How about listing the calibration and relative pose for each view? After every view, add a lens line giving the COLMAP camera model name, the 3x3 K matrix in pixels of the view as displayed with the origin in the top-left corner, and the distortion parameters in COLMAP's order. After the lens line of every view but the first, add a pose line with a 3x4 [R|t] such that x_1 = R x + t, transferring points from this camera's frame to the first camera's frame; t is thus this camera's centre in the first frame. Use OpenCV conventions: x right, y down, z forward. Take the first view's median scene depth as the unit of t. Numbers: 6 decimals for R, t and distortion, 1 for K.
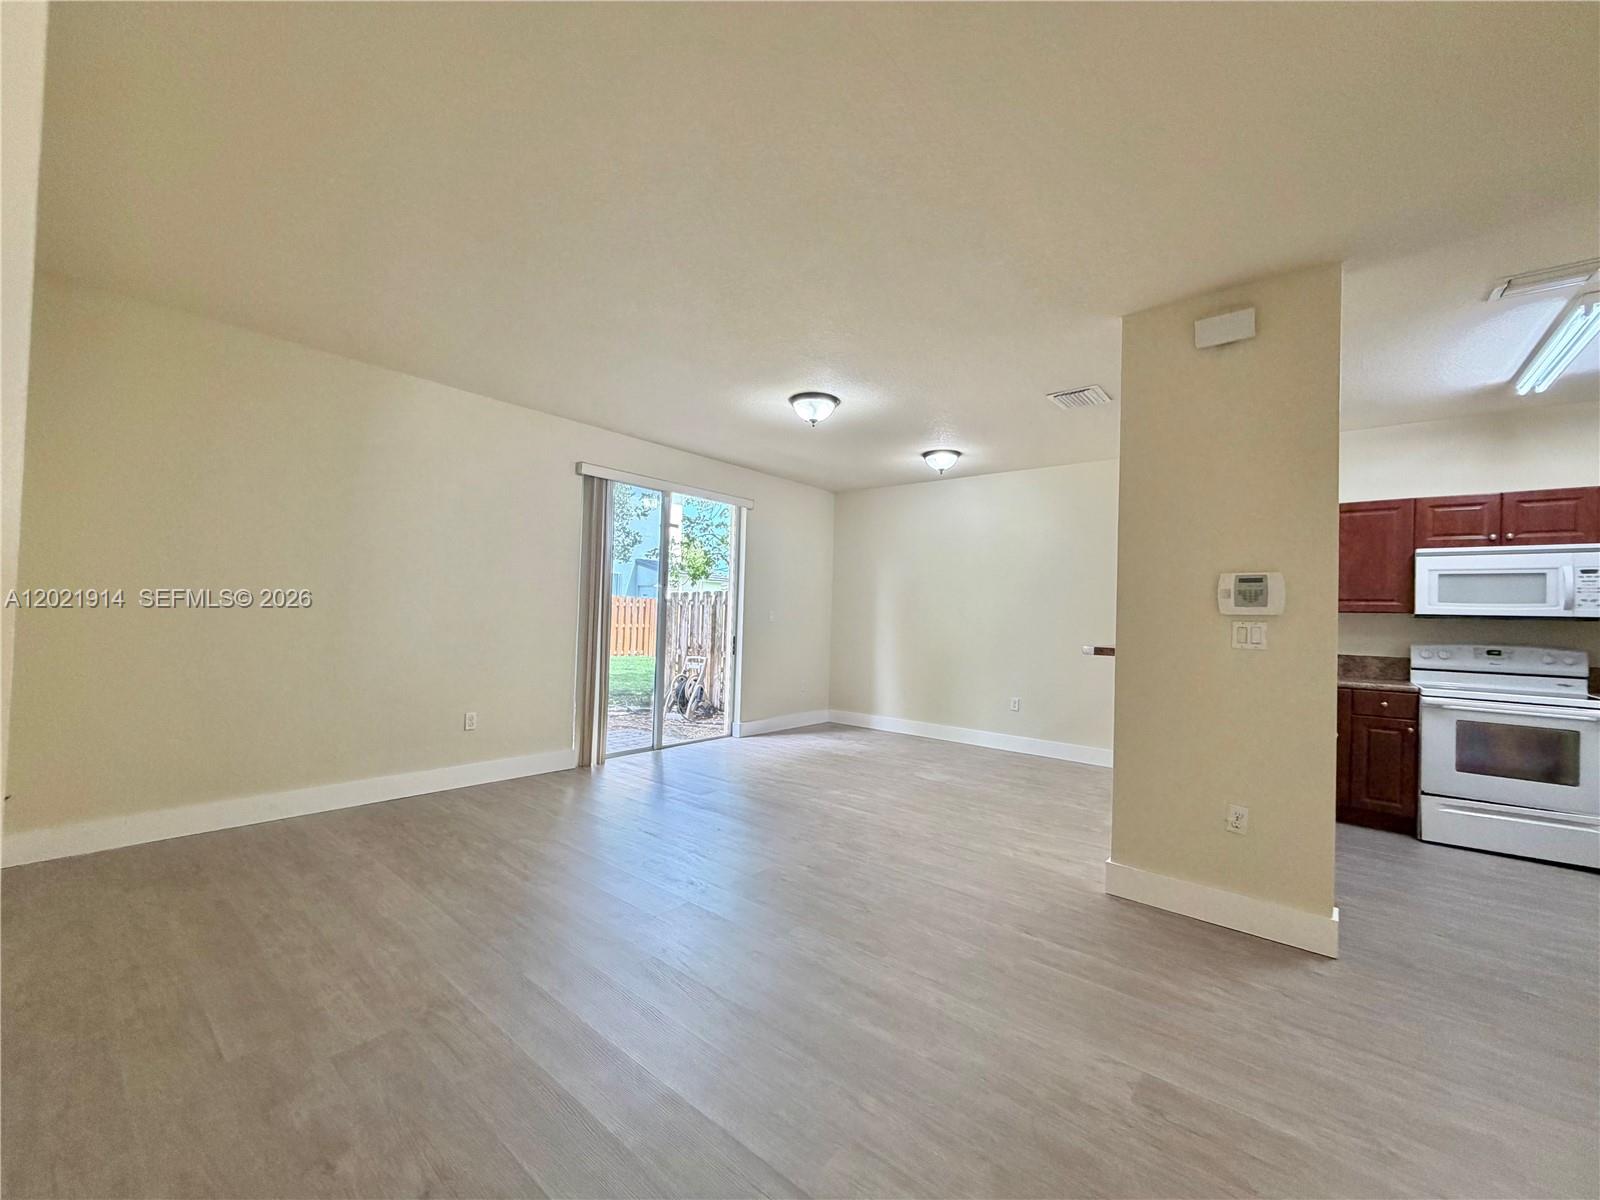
lens RADIAL K [[647.0, 0, 800.2], [0, 647.0, 599.9], [0, 0, 1]] dist [0.001638, 0.000411]
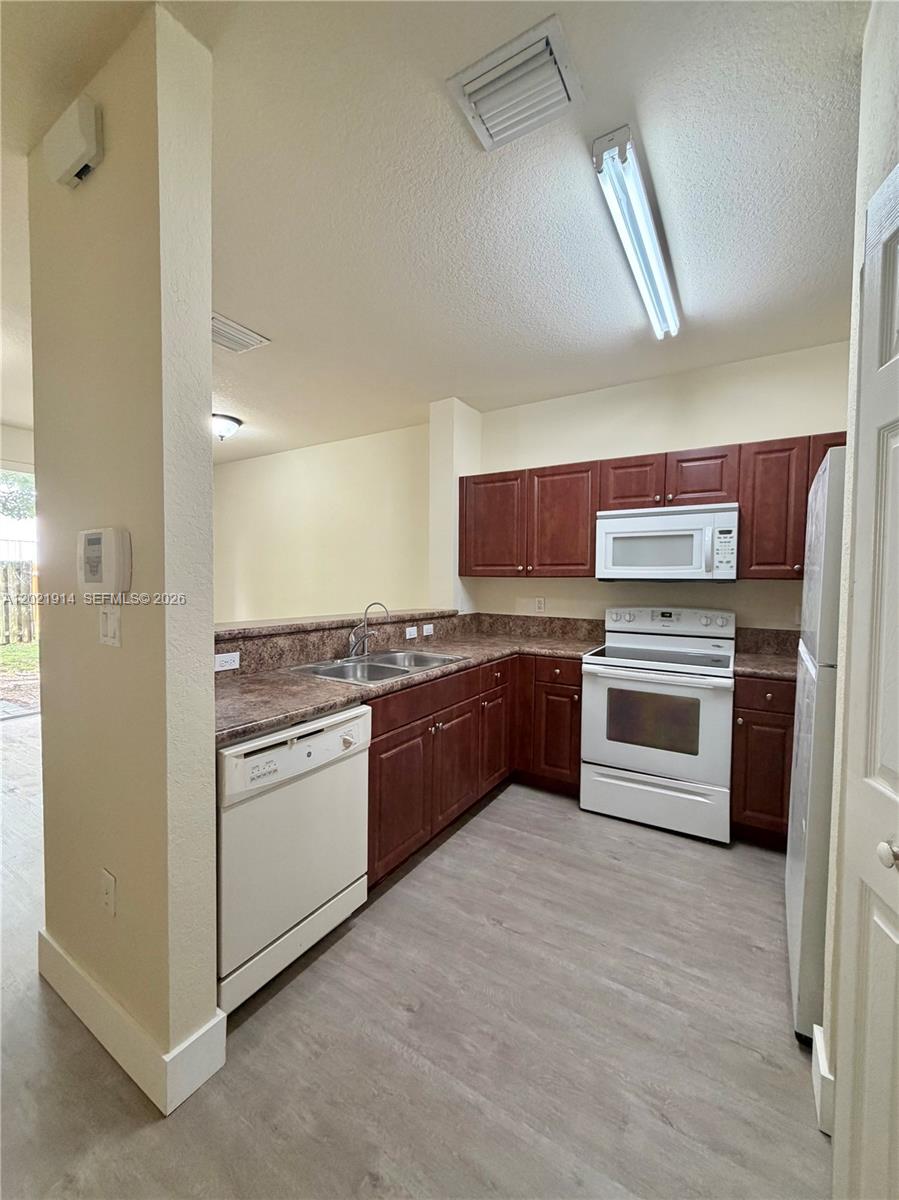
lens RADIAL K [[485.3, 0, 449.0], [0, 485.3, 596.5], [0, 0, 1]] dist [0.001638, 0.000411]
pose [[0.990564, -0.029892, 0.133754, 0.644103], [0.021456, 0.997715, 0.064072, -0.002645], [-0.135364, -0.060597, 0.988941, 0.303625]]
